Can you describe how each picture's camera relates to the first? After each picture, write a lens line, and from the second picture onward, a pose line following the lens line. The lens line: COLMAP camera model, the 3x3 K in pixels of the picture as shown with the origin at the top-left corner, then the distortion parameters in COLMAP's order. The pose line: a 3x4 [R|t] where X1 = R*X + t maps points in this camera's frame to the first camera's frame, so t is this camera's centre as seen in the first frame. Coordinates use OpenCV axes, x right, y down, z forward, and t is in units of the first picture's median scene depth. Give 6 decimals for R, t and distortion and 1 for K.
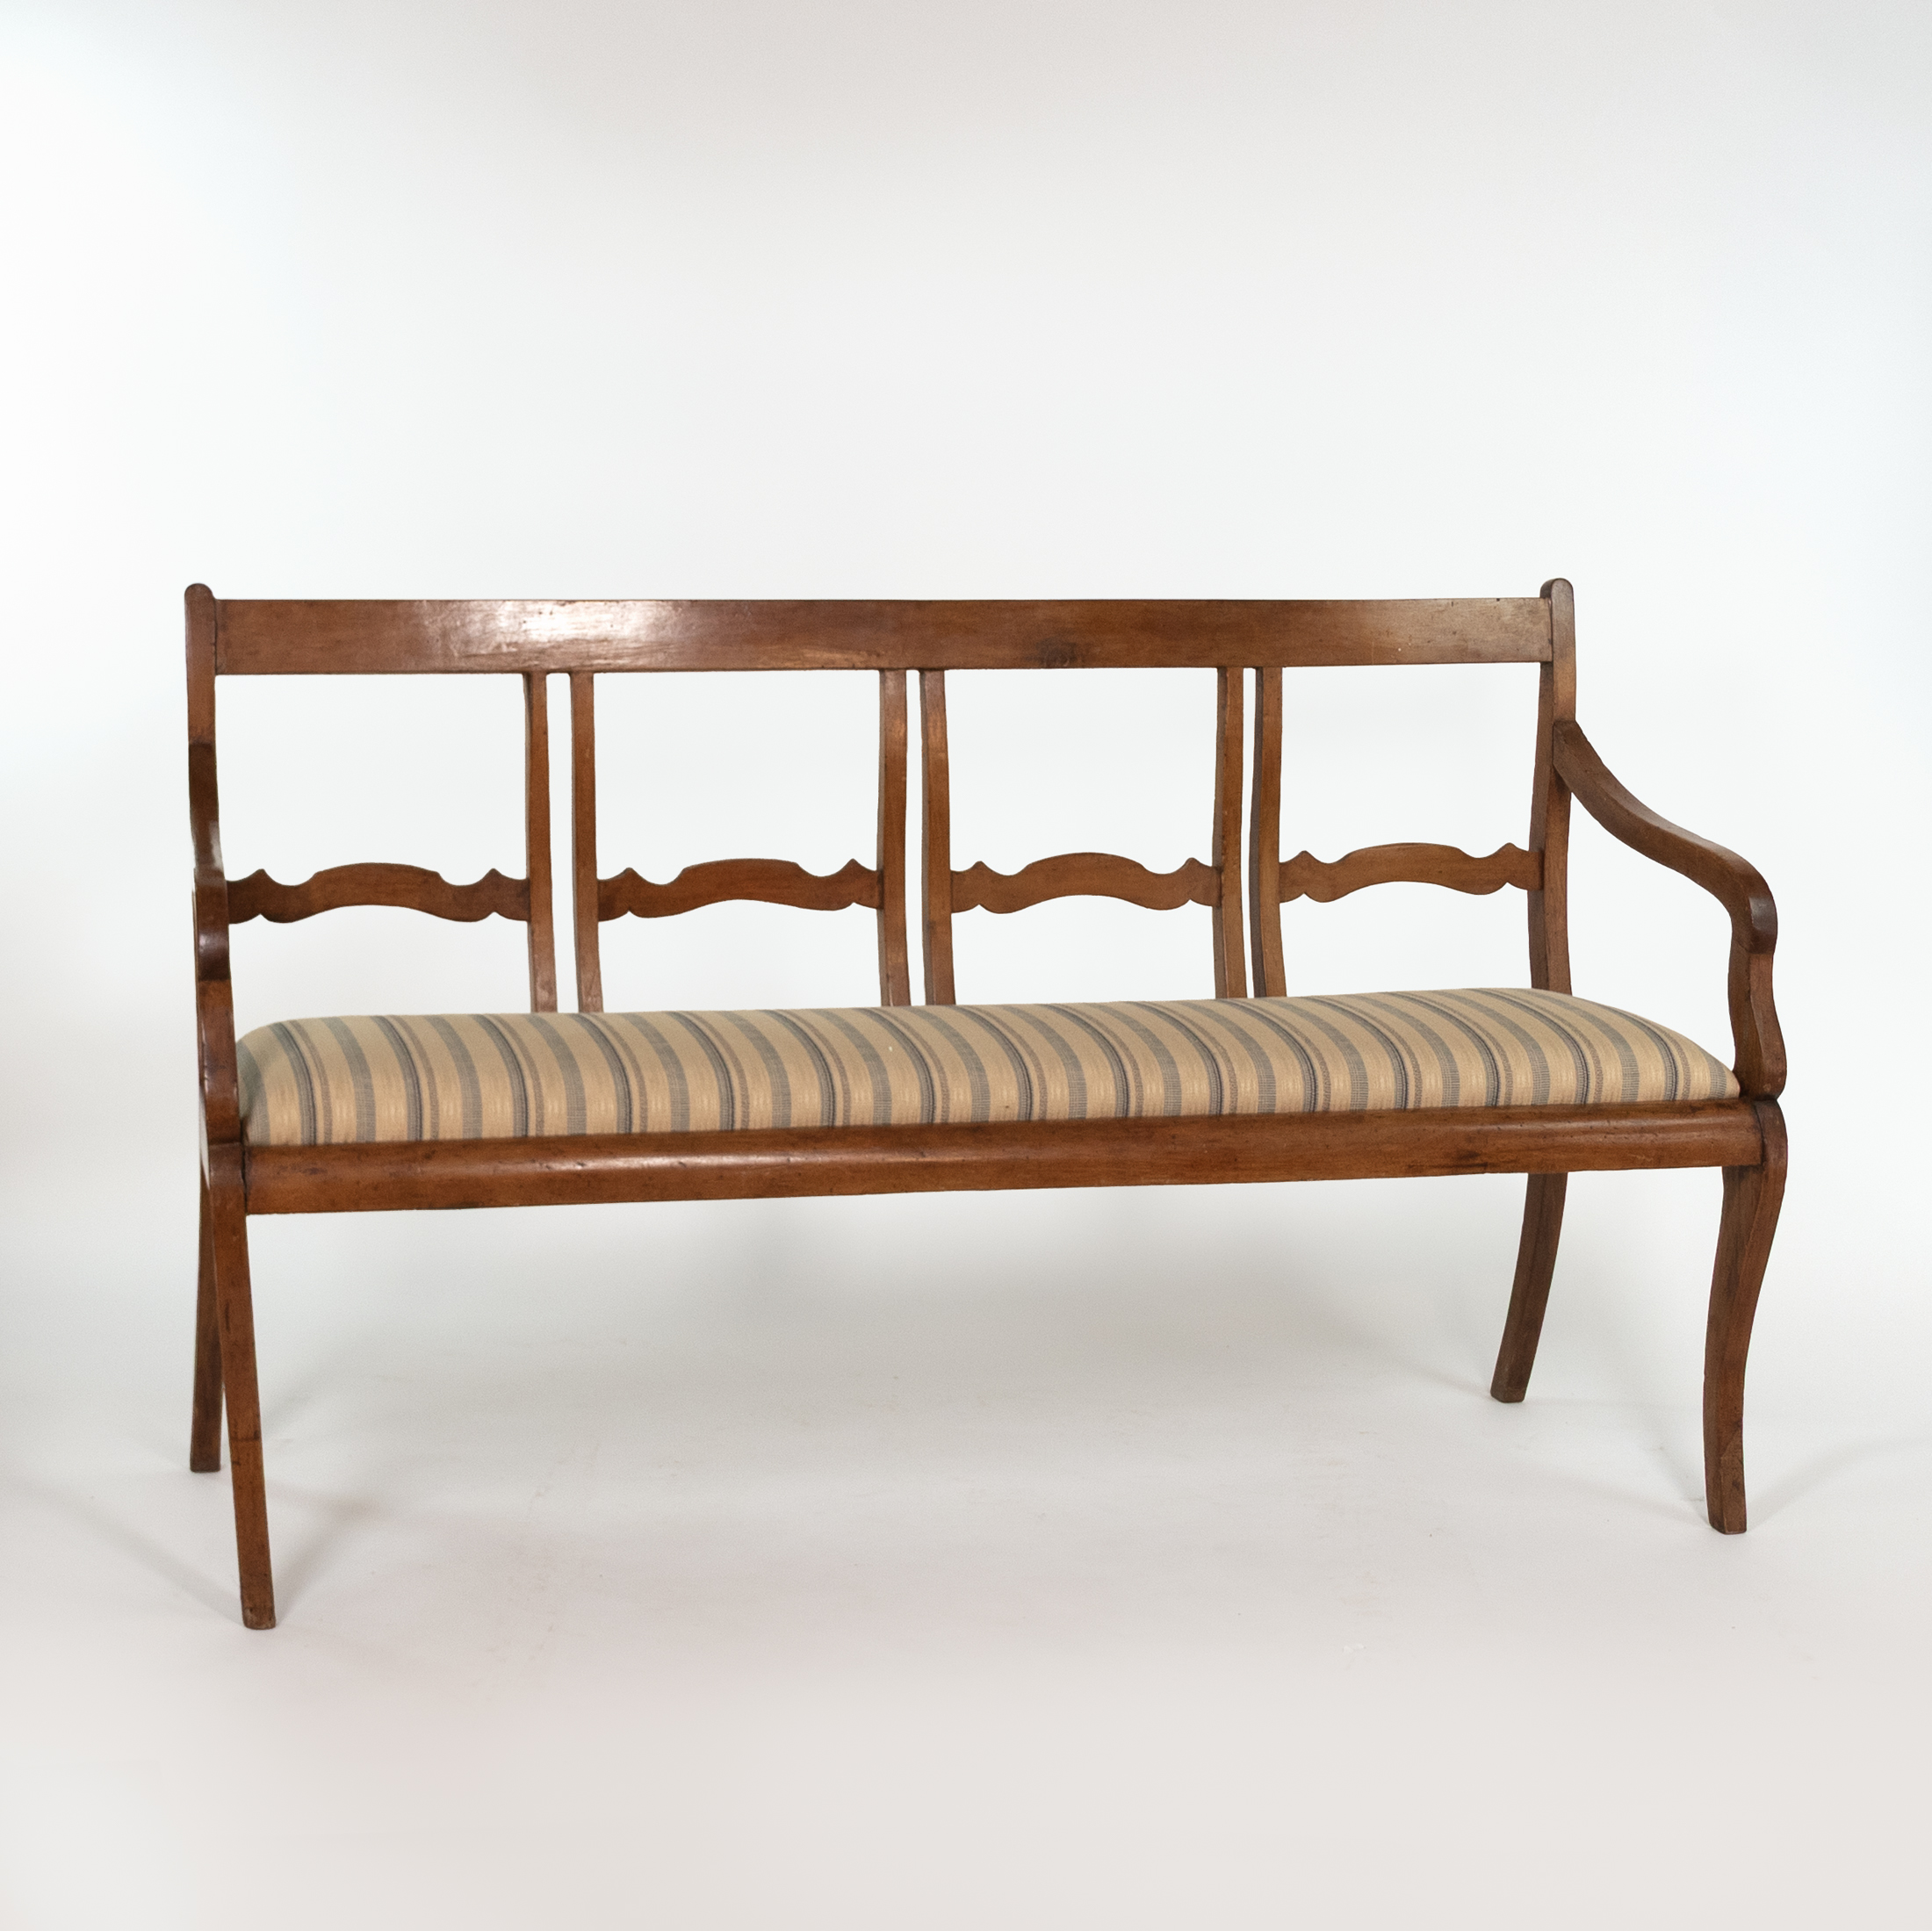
lens RADIAL K [[3435.0, 0, 789.3], [0, 3435.0, 965.2], [0, 0, 1]] dist [0.049979, -0.035190]
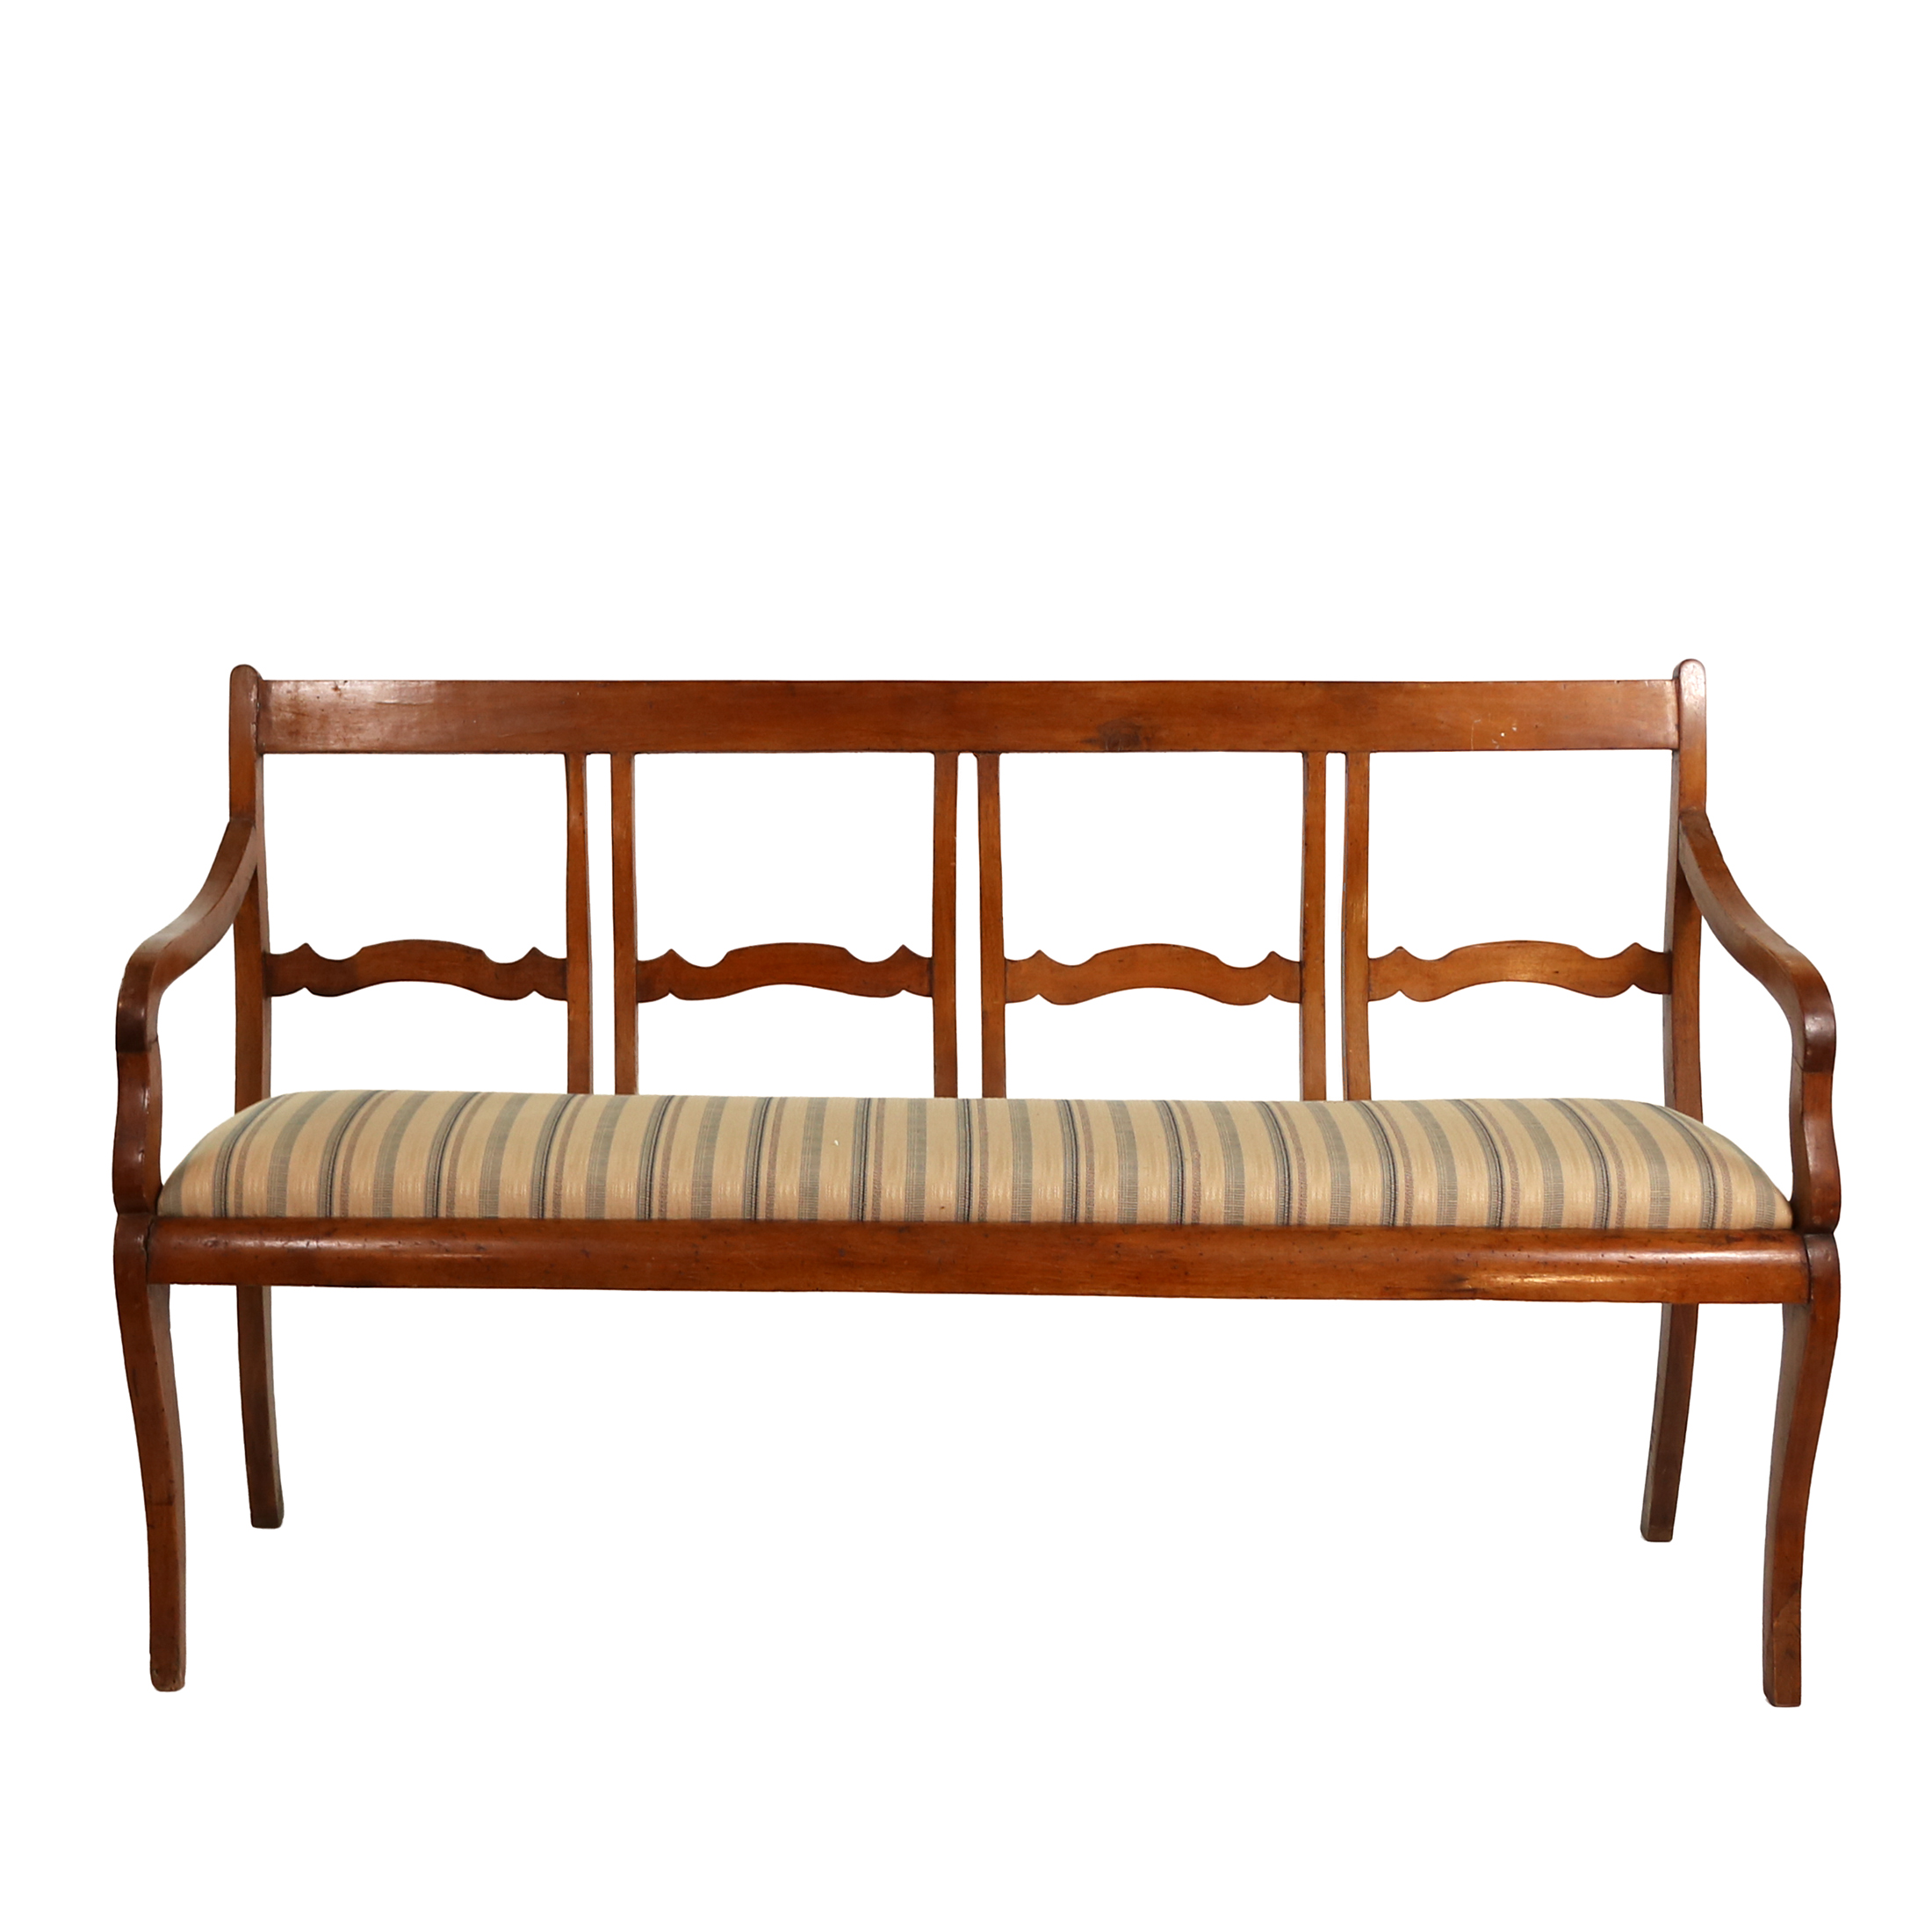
lens RADIAL K [[3435.1, 0, 789.3], [0, 3435.1, 965.7], [0, 0, 1]] dist [0.049979, -0.035190]
pose [[0.970475, 0.022635, -0.240136, 0.221569], [-0.027795, 0.999449, -0.018121, -0.006678], [0.239593, 0.024261, 0.970570, 0.047233]]
